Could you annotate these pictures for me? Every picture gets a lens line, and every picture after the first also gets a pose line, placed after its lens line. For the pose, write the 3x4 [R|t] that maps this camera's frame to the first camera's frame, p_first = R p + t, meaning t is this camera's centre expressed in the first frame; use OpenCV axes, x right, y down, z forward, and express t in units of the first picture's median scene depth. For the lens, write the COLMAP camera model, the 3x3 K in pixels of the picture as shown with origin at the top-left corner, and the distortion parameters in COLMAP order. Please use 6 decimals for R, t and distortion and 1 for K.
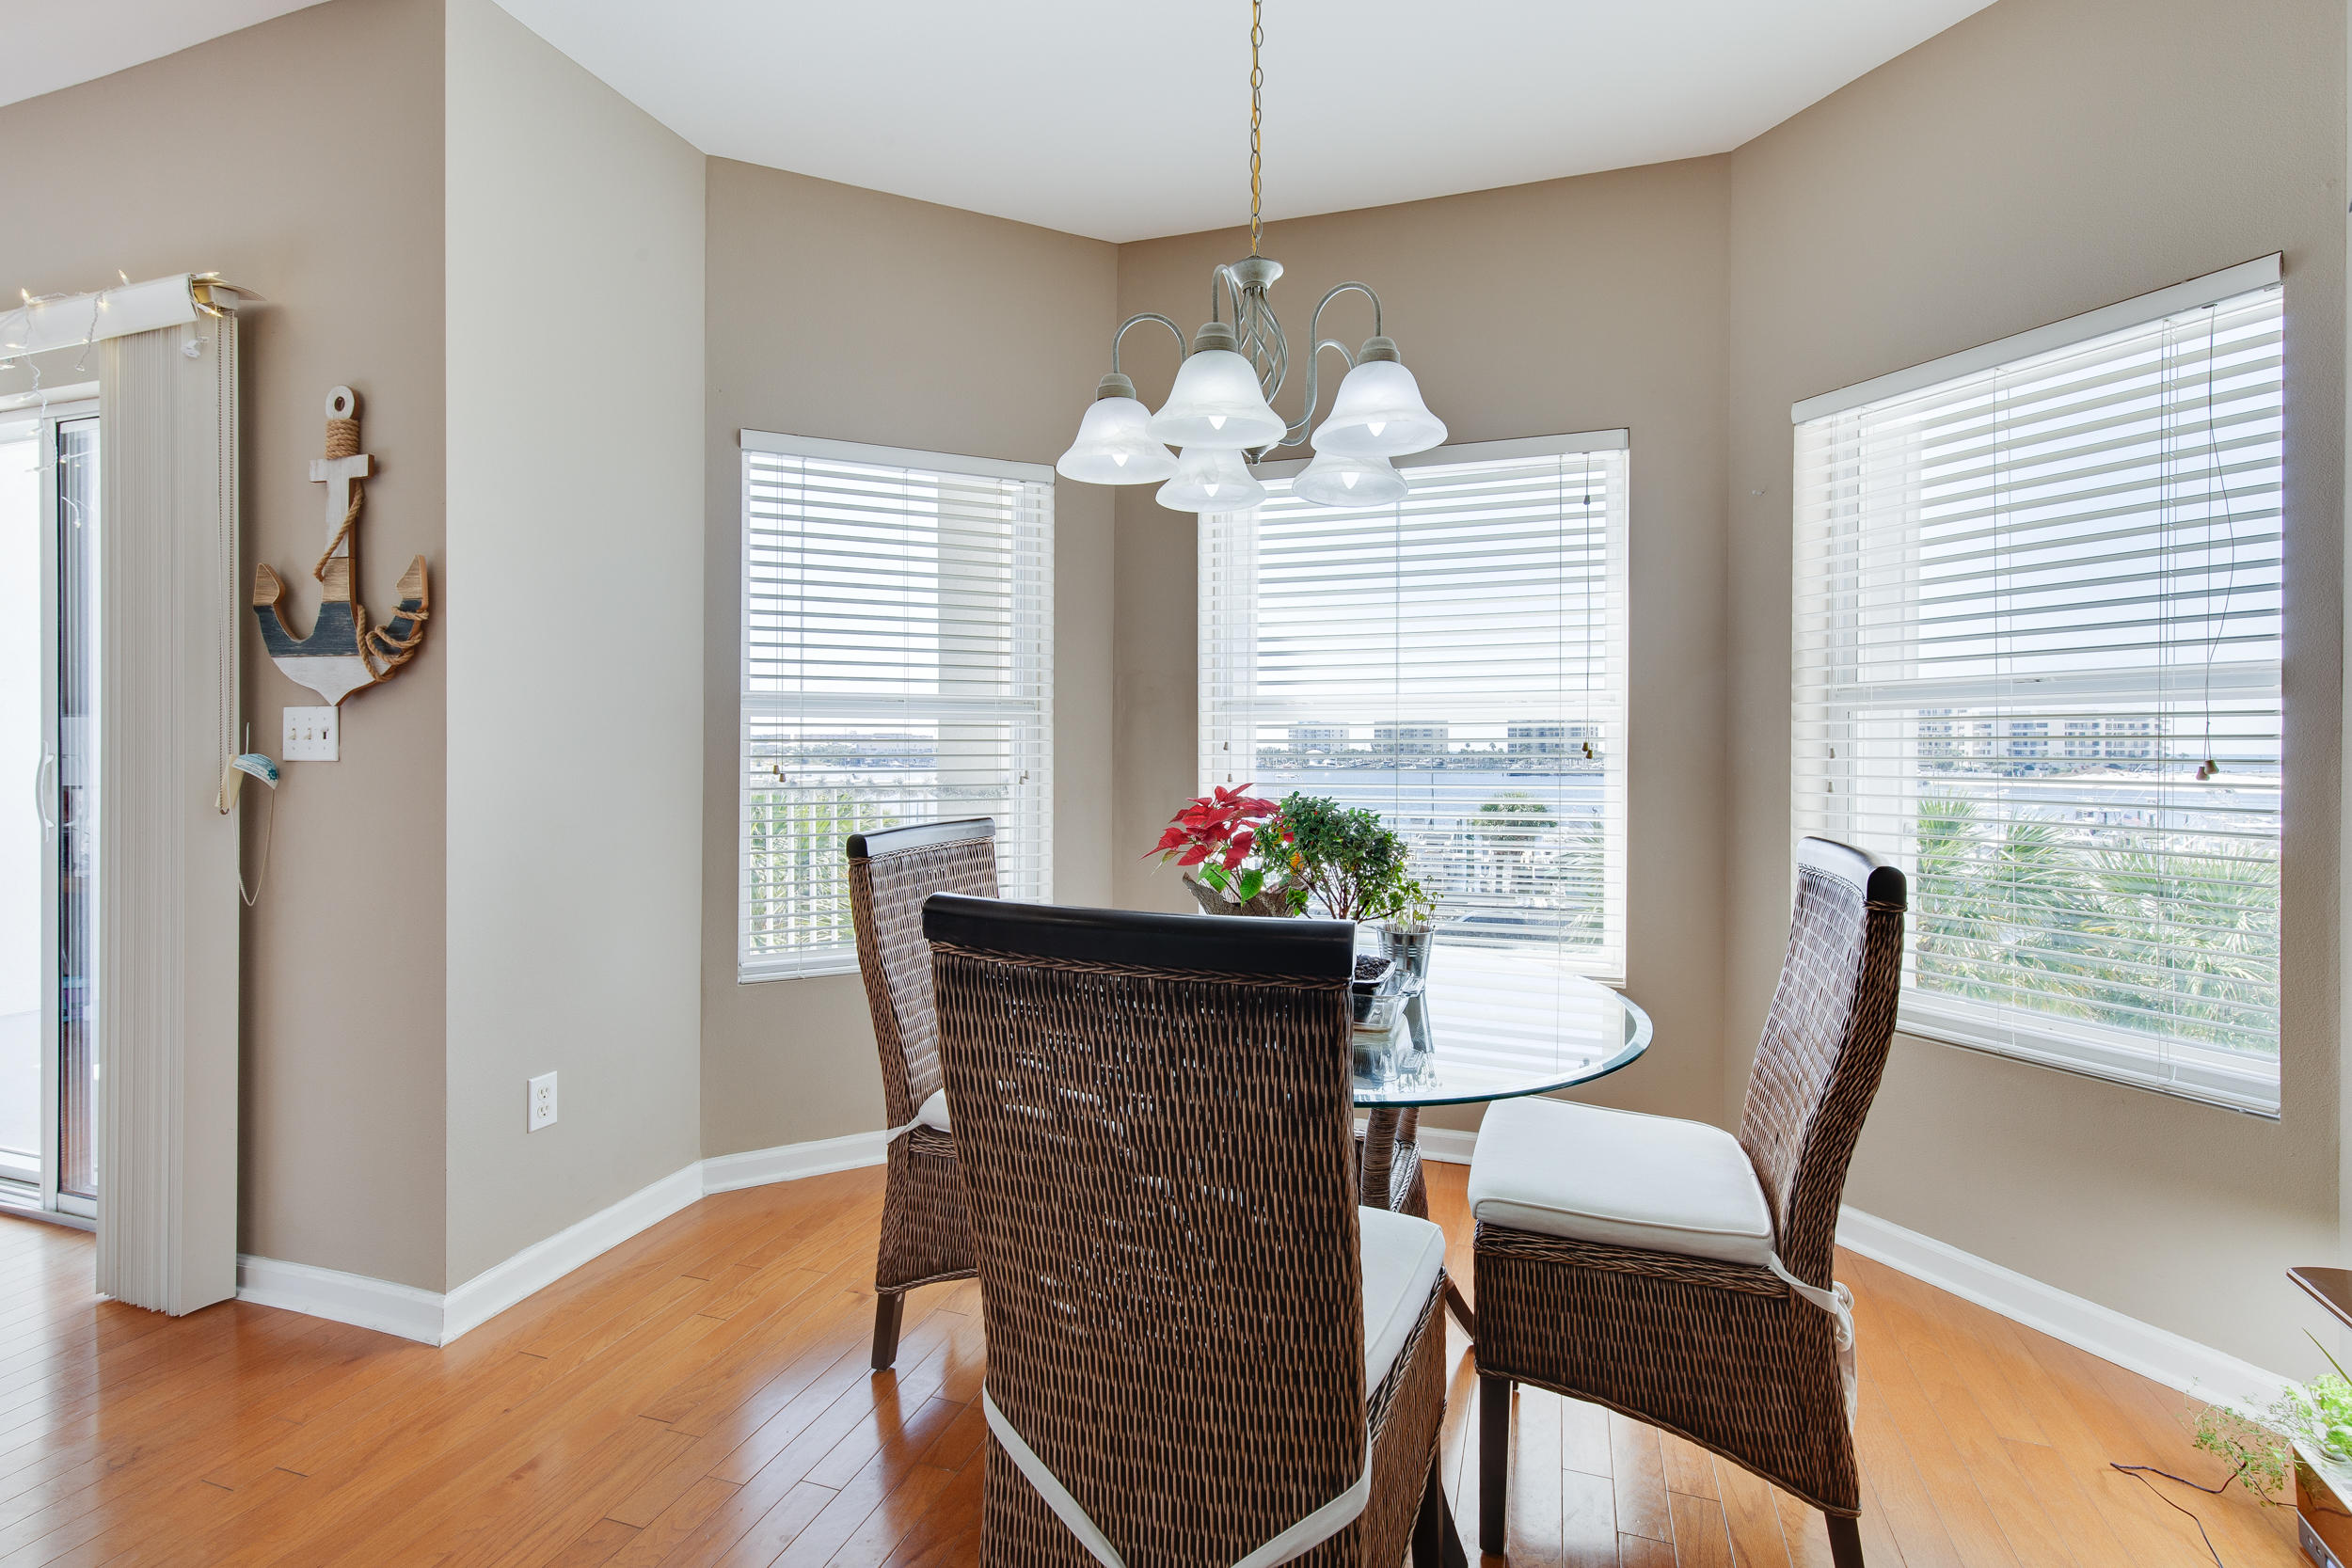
lens RADIAL K [[1084.6, 0, 1191.4], [0, 1084.6, 760.5], [0, 0, 1]] dist [0.008229, 0.000511]
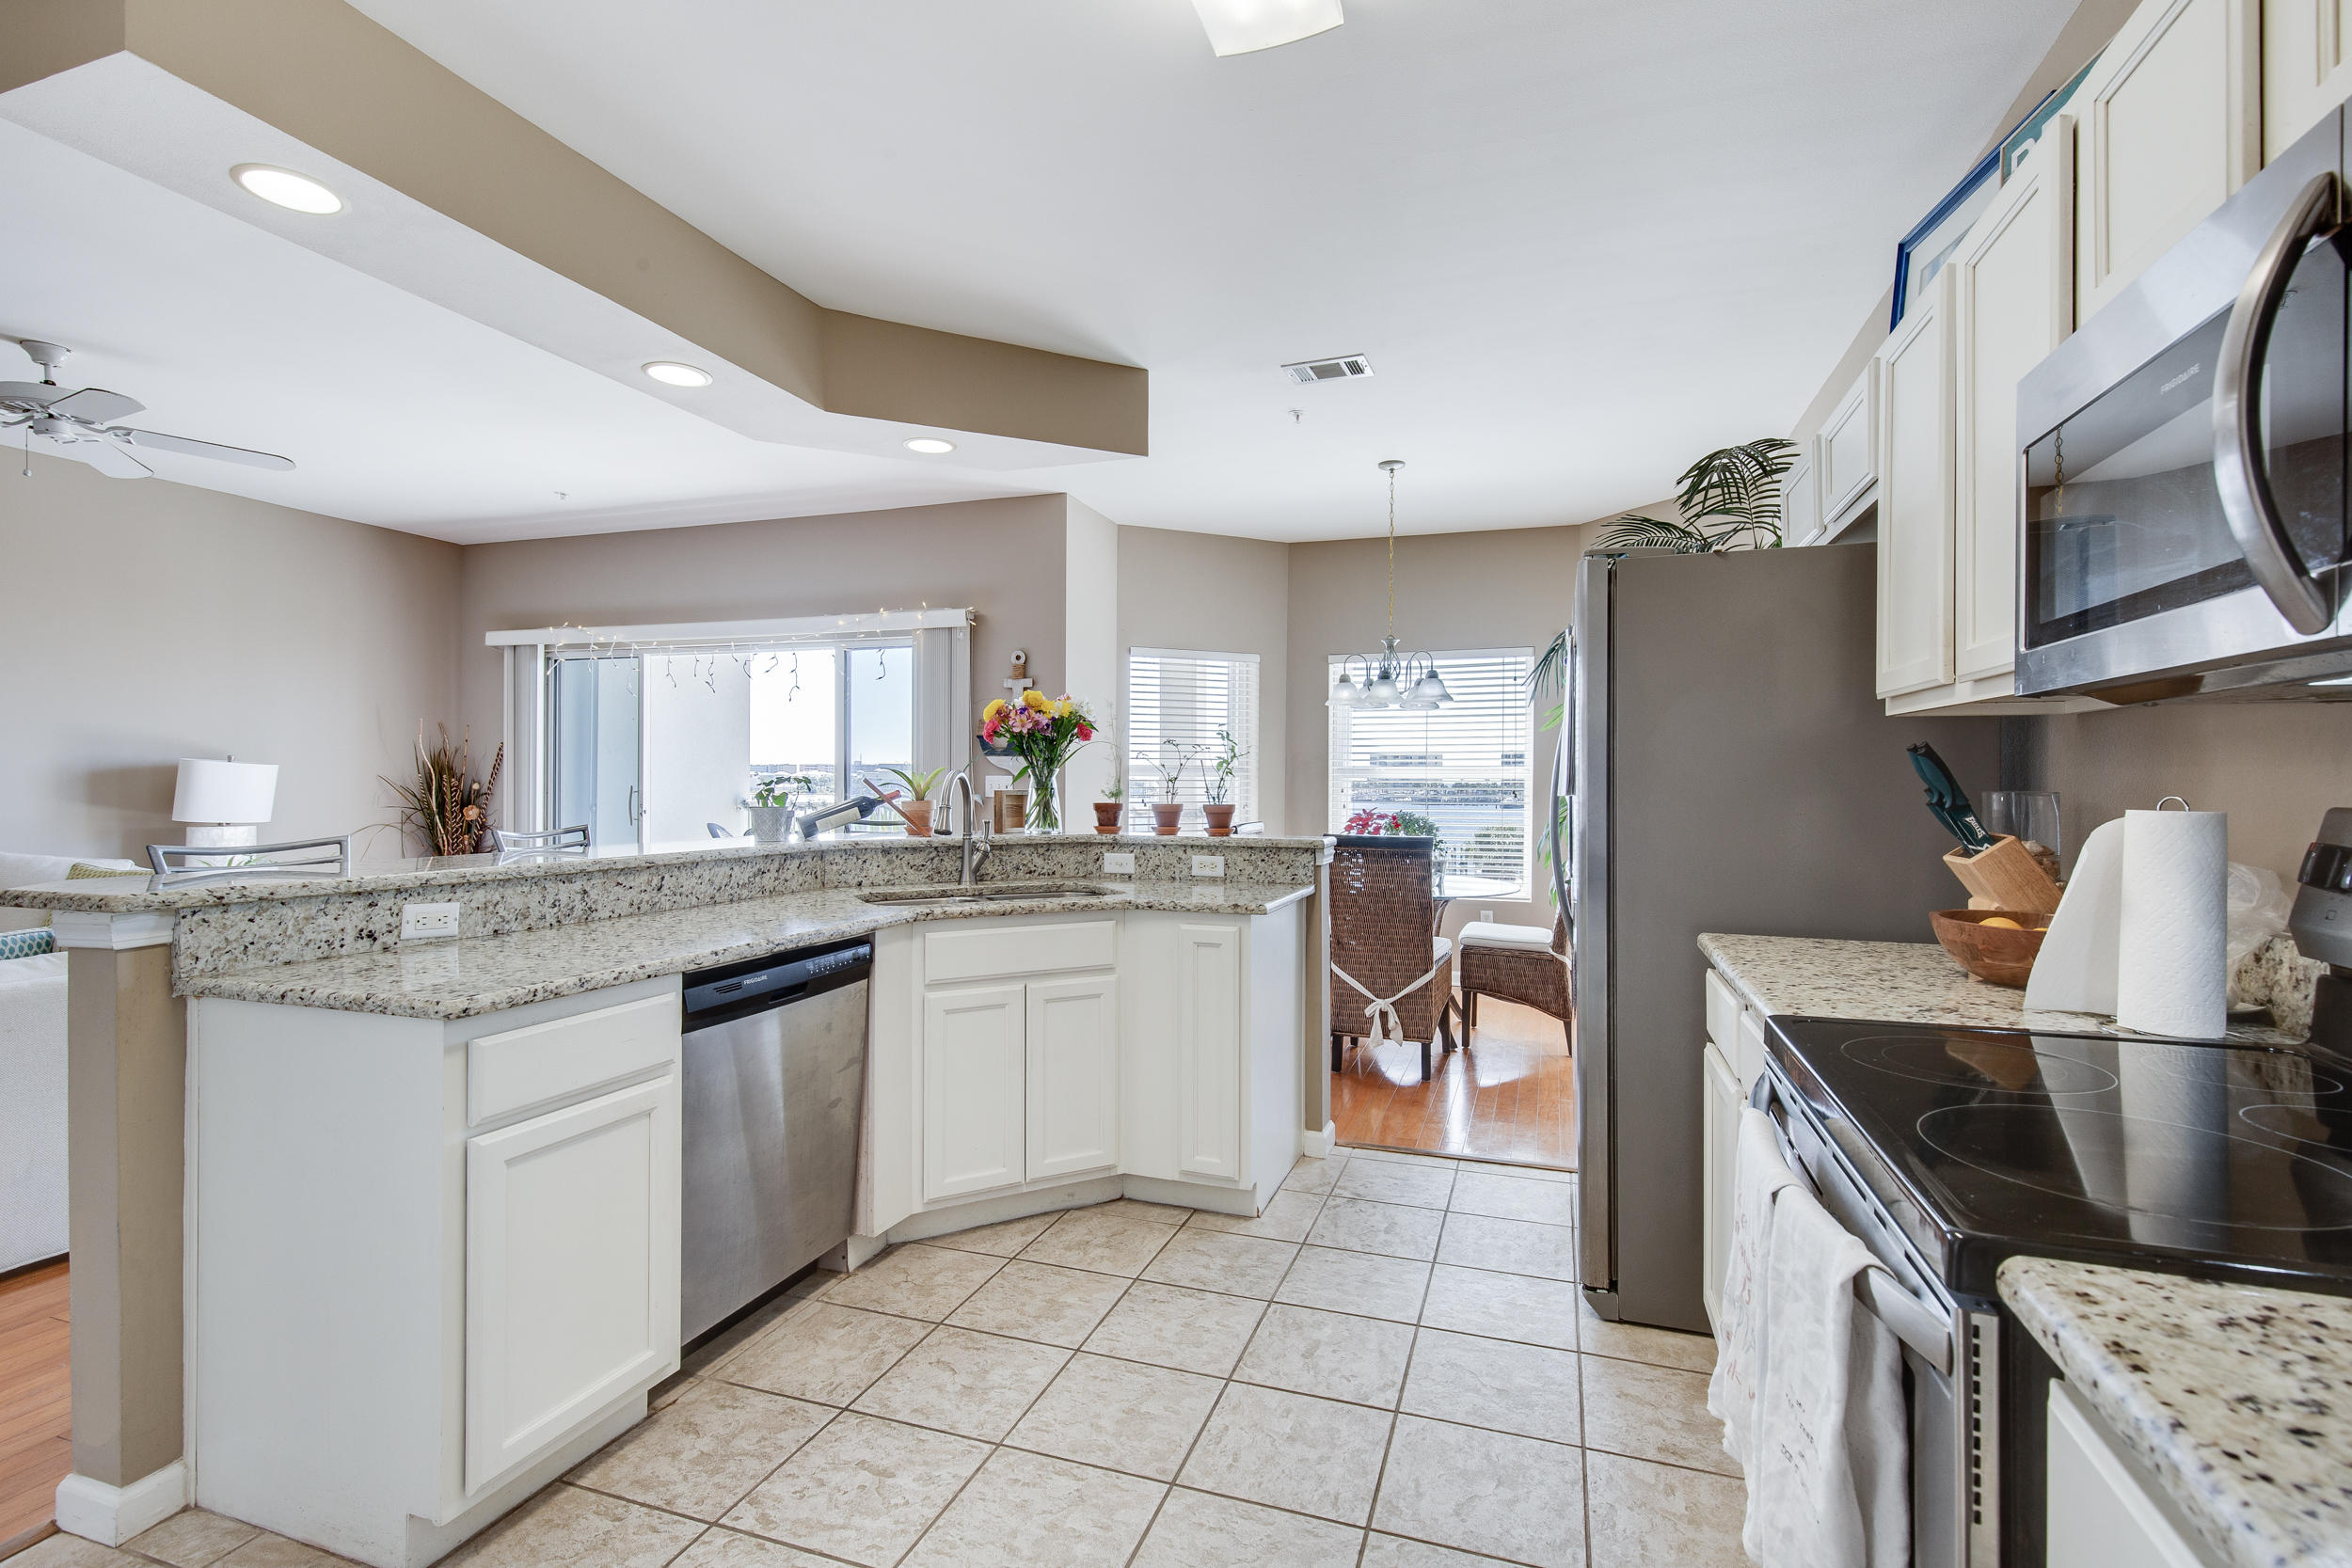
lens RADIAL K [[1084.6, 0, 1177.2], [0, 1084.6, 778.5], [0, 0, 1]] dist [0.008229, 0.000511]
pose [[0.999977, 0.005269, -0.004369, -0.544352], [-0.005330, 0.999886, -0.014152, -0.013794], [0.004294, 0.014175, 0.999890, -2.125440]]
